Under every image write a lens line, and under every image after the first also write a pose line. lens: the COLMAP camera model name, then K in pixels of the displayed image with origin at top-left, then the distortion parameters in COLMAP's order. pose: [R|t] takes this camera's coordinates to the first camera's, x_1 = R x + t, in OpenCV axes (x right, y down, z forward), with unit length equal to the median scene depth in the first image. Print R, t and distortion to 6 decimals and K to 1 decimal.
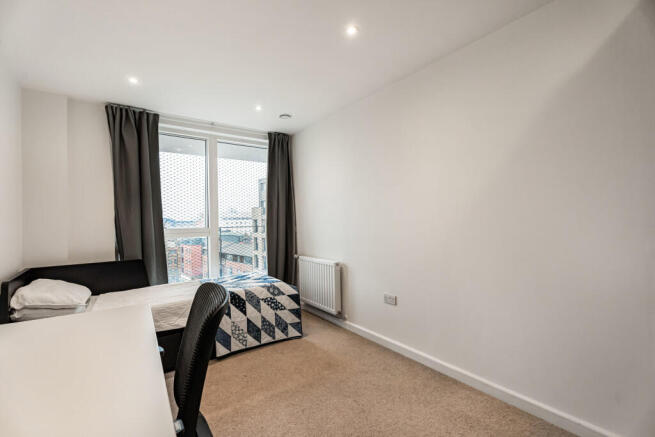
lens RADIAL K [[298.2, 0, 327.4], [0, 298.2, 219.5], [0, 0, 1]] dist [0.000161, -0.001818]
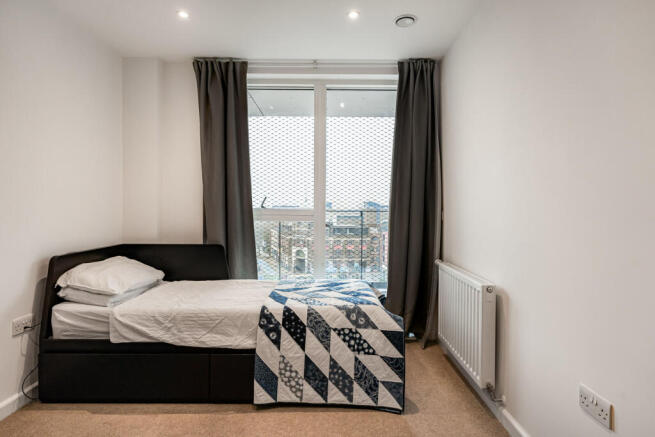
lens RADIAL K [[355.0, 0, 327.4], [0, 355.0, 214.7], [0, 0, 1]] dist [-0.008724, 0.001237]
pose [[0.805558, 0.034158, -0.591532, 0.177371], [-0.022927, 0.999386, 0.026487, 0.018476], [0.592073, -0.007775, 0.805847, 0.405818]]
